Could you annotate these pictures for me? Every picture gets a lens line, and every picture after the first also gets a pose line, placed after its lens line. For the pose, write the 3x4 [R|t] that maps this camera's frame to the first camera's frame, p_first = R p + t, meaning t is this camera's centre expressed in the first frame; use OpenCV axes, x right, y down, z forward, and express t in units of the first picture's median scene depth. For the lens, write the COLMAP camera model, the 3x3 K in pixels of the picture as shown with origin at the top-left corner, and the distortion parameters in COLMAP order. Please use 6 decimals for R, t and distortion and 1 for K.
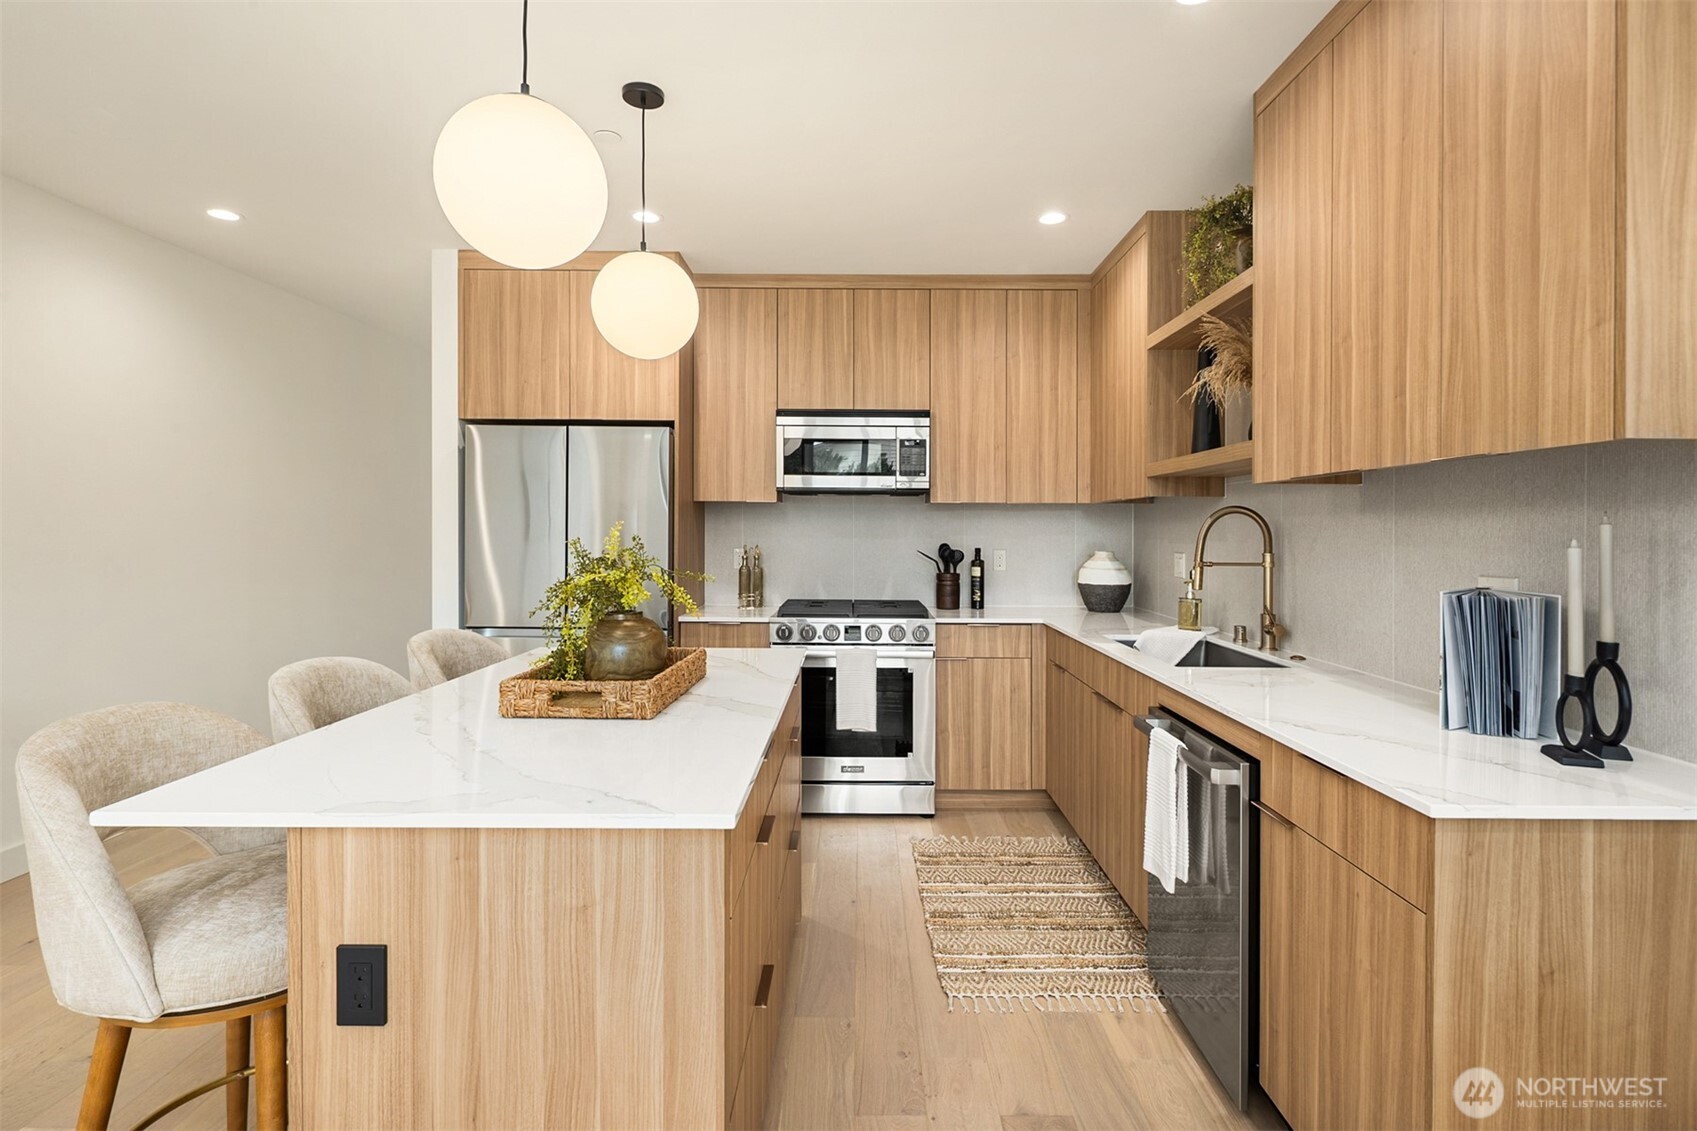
lens RADIAL K [[828.7, 0, 860.5], [0, 828.7, 536.6], [0, 0, 1]] dist [0.009316, -0.005219]
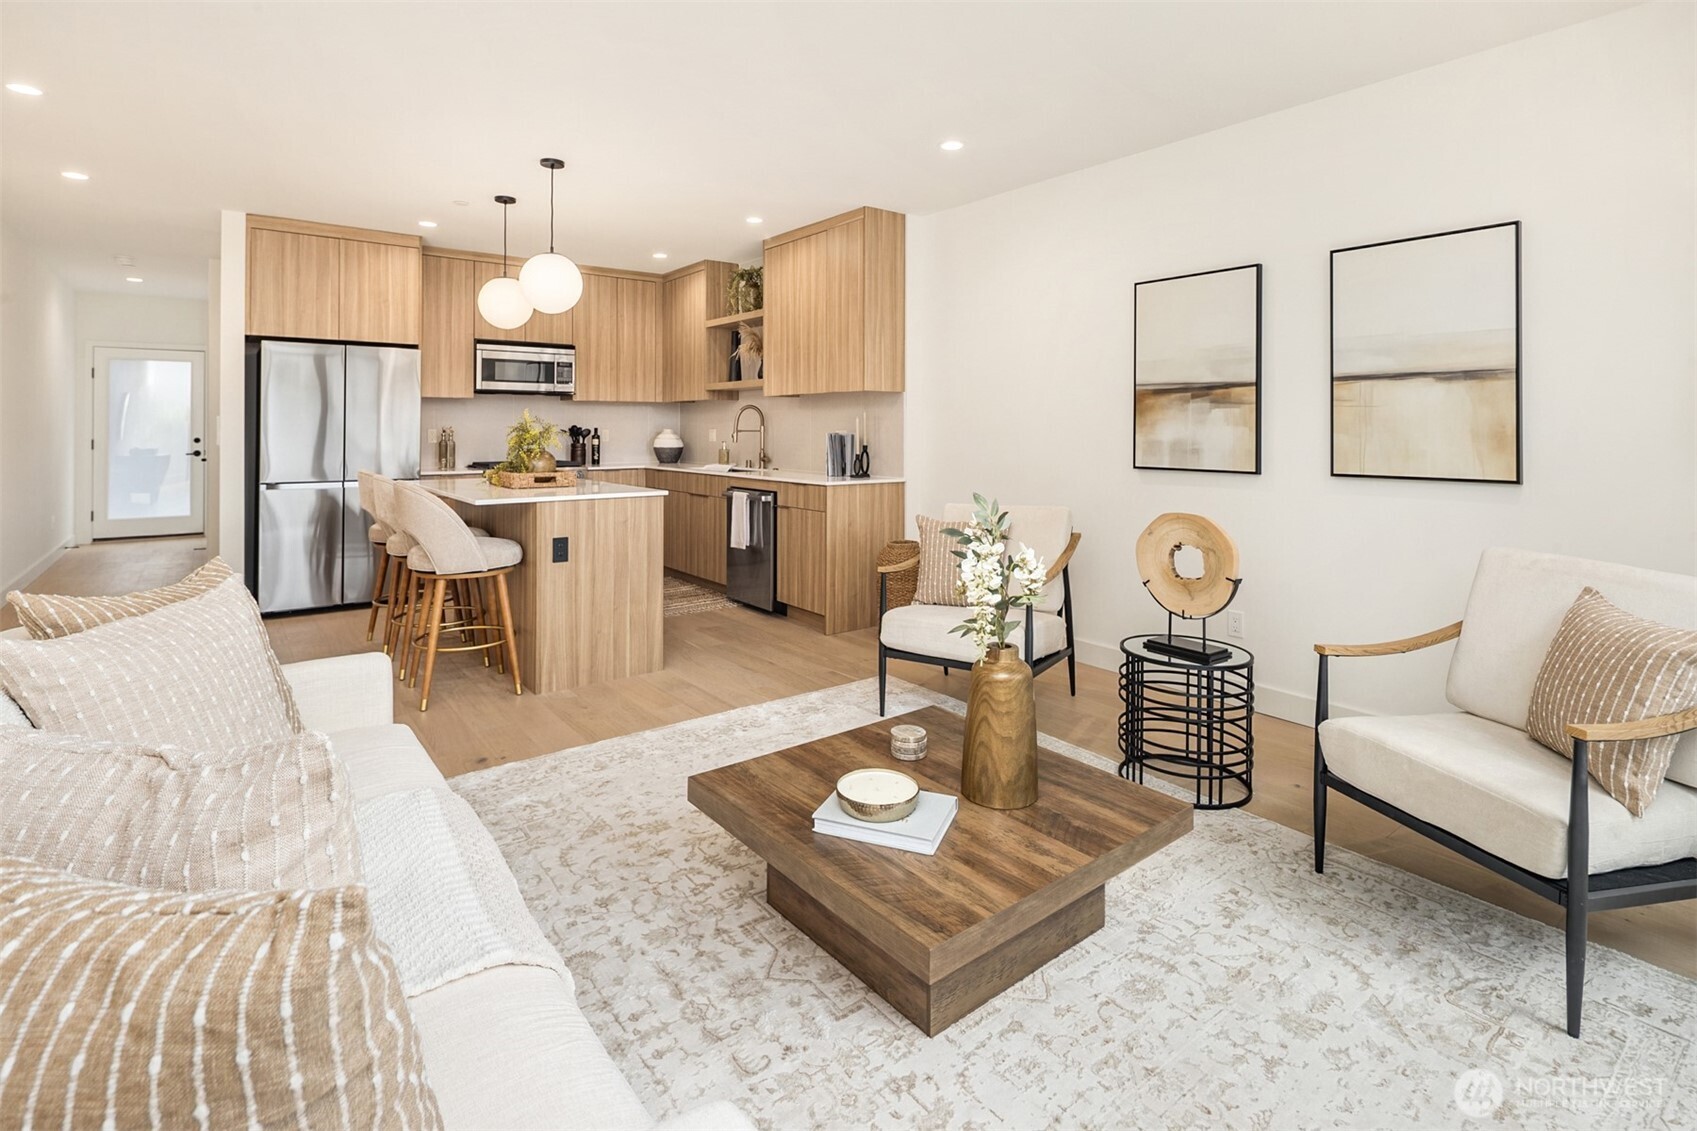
lens RADIAL K [[828.7, 0, 850.9], [0, 828.7, 422.0], [0, 0, 1]] dist [0.009316, -0.005219]
pose [[0.793651, 0.000582, 0.608373, -0.830219], [0.006803, 0.999929, -0.009831, 0.039467], [-0.608335, 0.011941, 0.793591, -1.130916]]
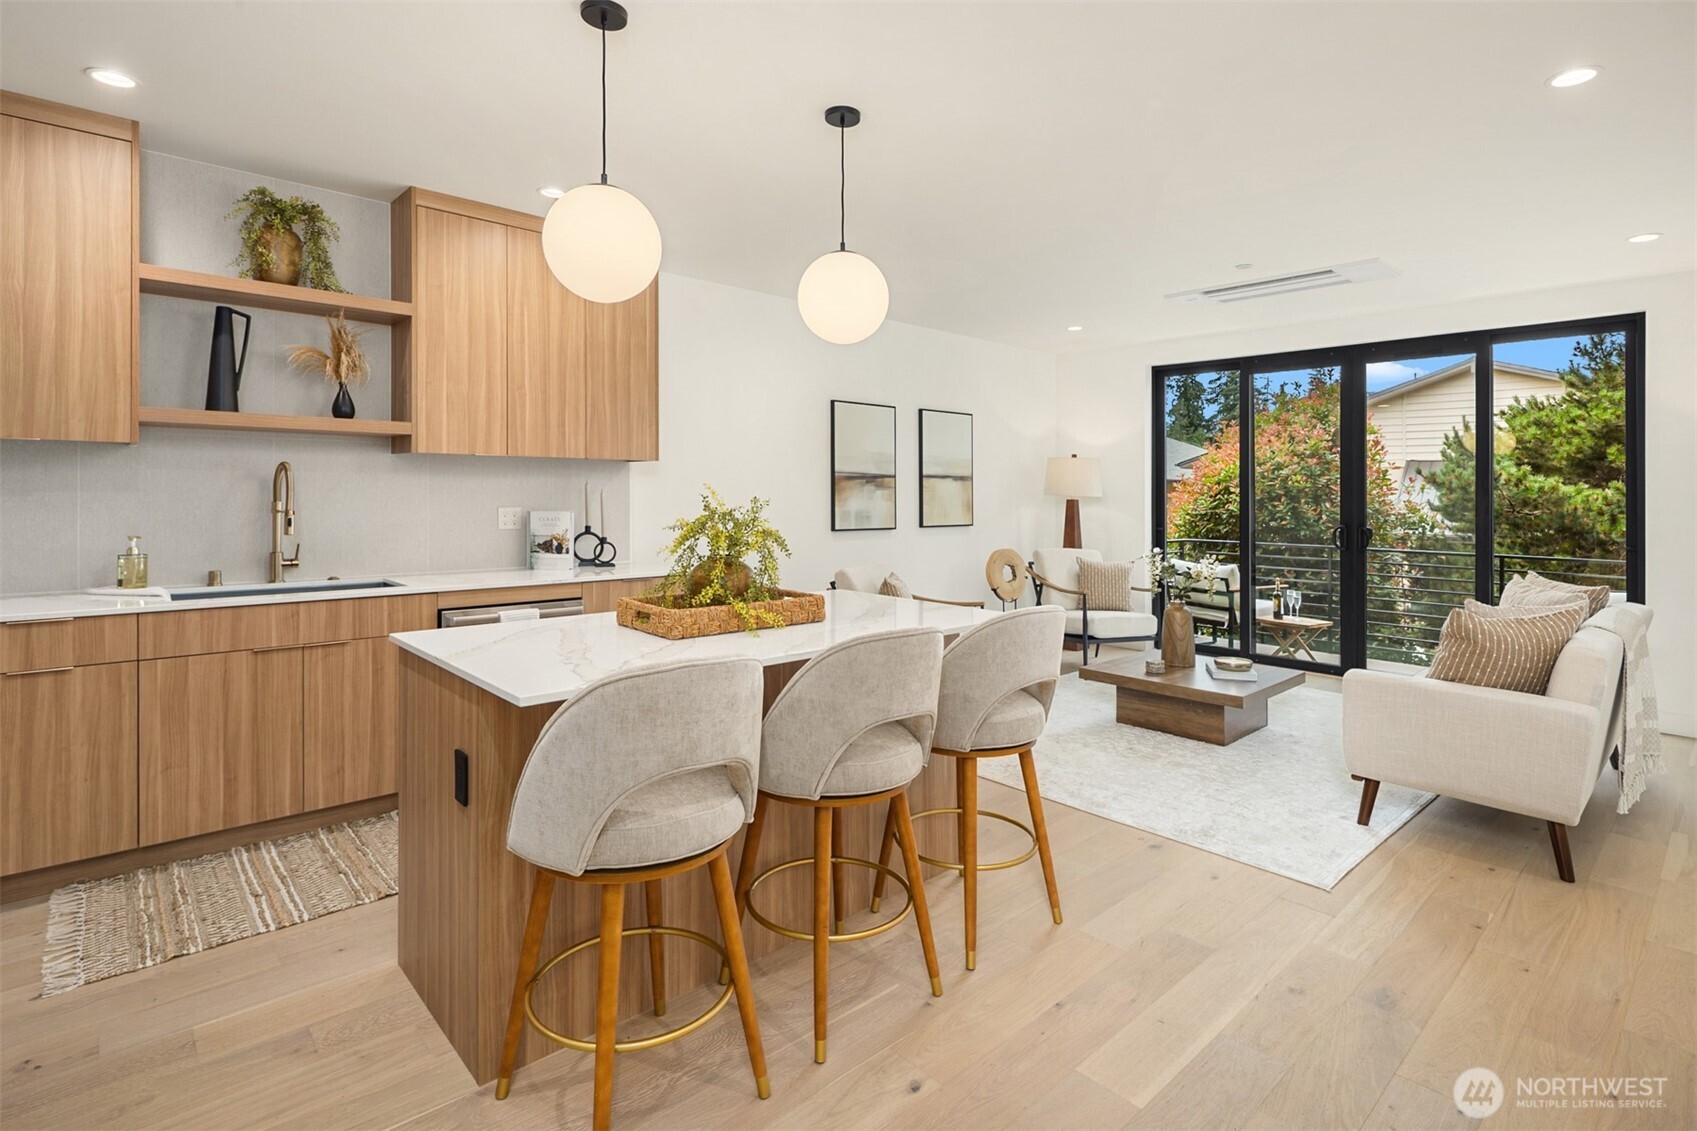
lens RADIAL K [[828.7, 0, 847.8], [0, 828.7, 493.3], [0, 0, 1]] dist [0.009316, -0.005219]
pose [[-0.676544, -0.014535, 0.736259, -1.127347], [-0.008588, 0.999893, 0.011848, -0.015577], [-0.736352, 0.001693, -0.676596, 1.427701]]
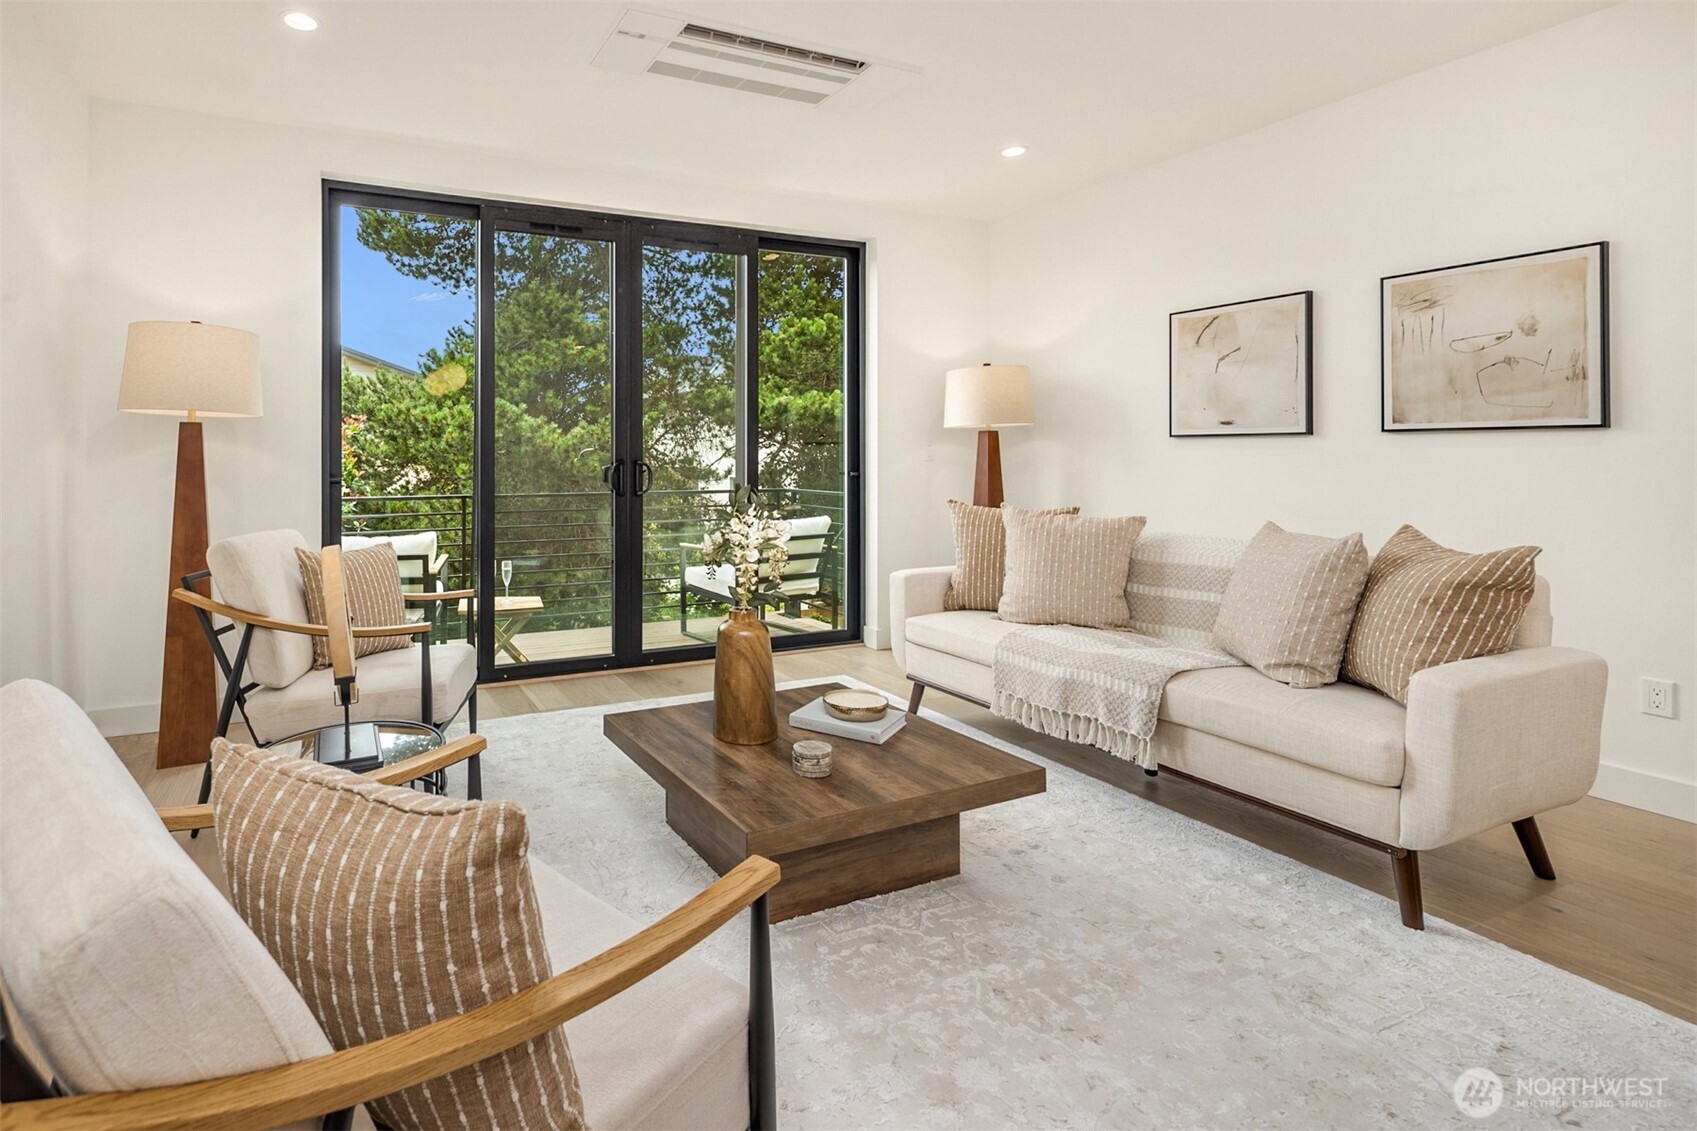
lens RADIAL K [[828.7, 0, 660.0], [0, 828.7, 447.6], [0, 0, 1]] dist [0.009316, -0.005219]
pose [[-0.925370, -0.006856, -0.379002, 0.298972], [-0.006335, 0.999976, -0.002622, 0.071806], [0.379011, -0.000025, -0.925392, 0.358444]]
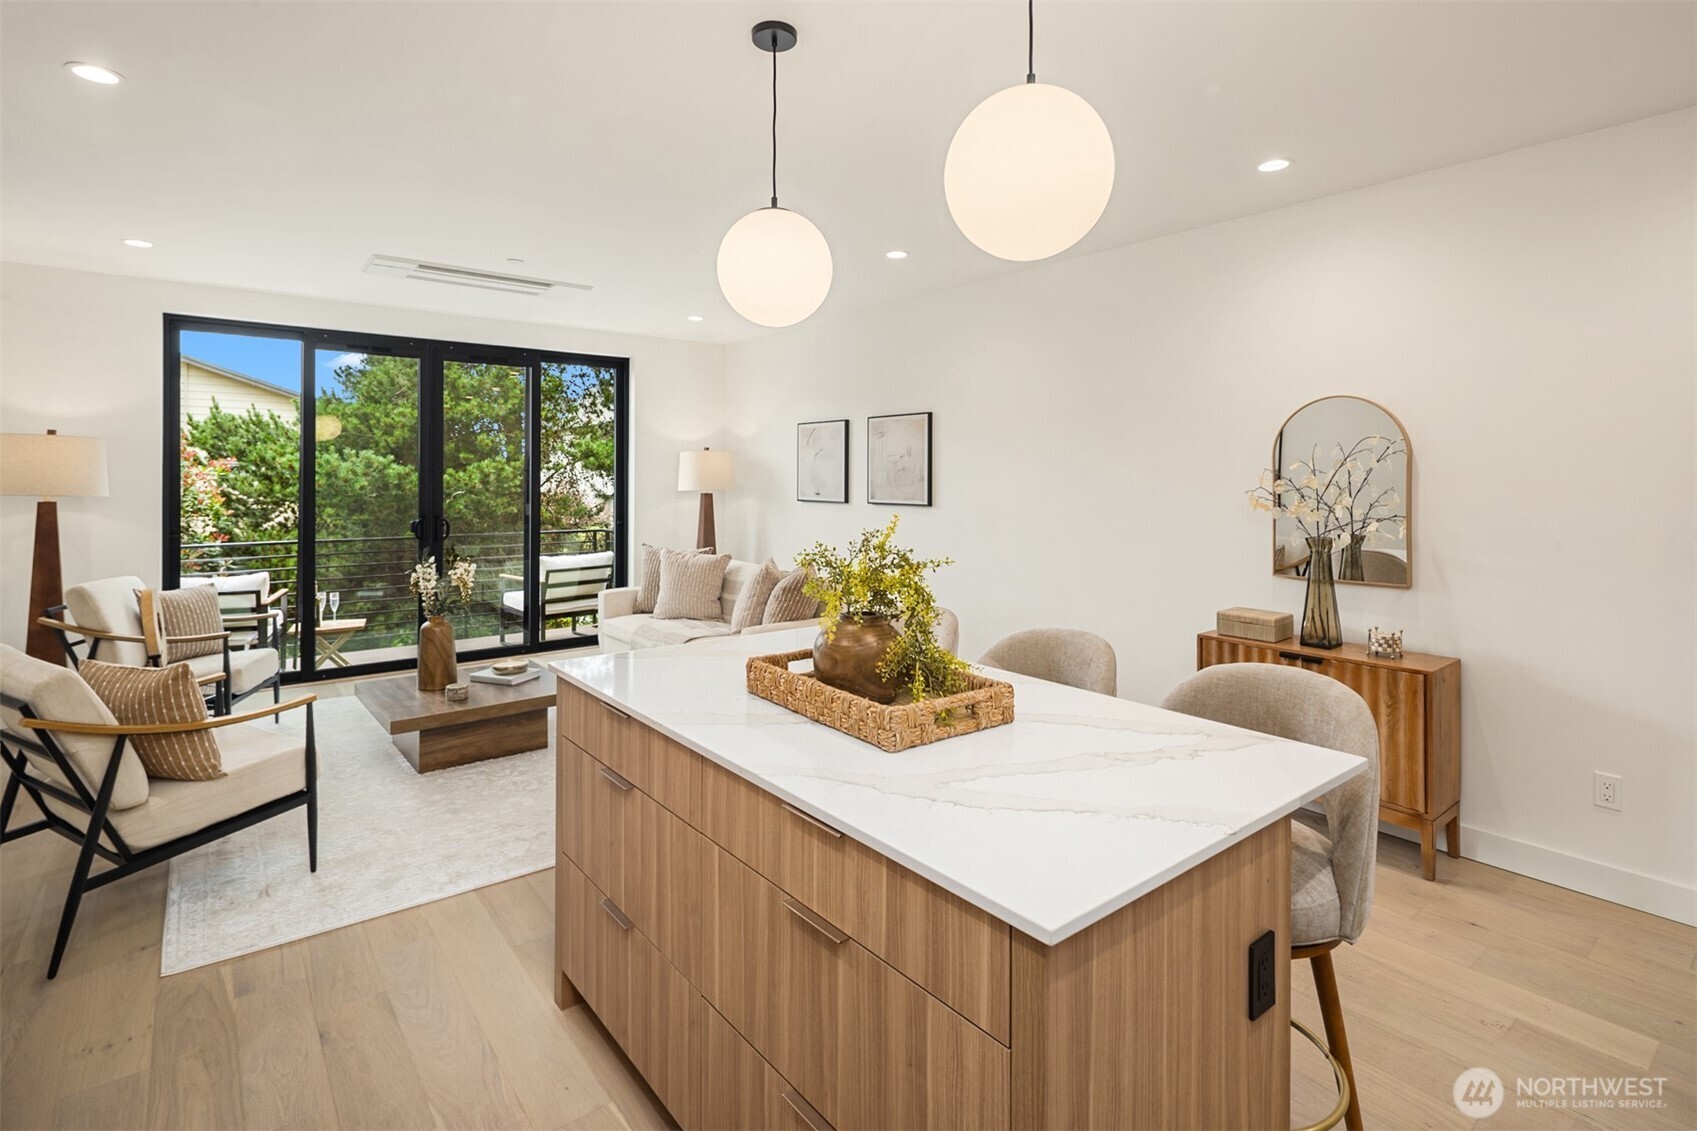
lens RADIAL K [[828.7, 0, 851.7], [0, 828.7, 474.4], [0, 0, 1]] dist [0.009316, -0.005219]
pose [[-0.787925, -0.009362, -0.615700, 0.218763], [-0.011691, 0.999932, -0.000242, -0.047124], [0.615660, 0.007007, -0.787981, 1.412265]]
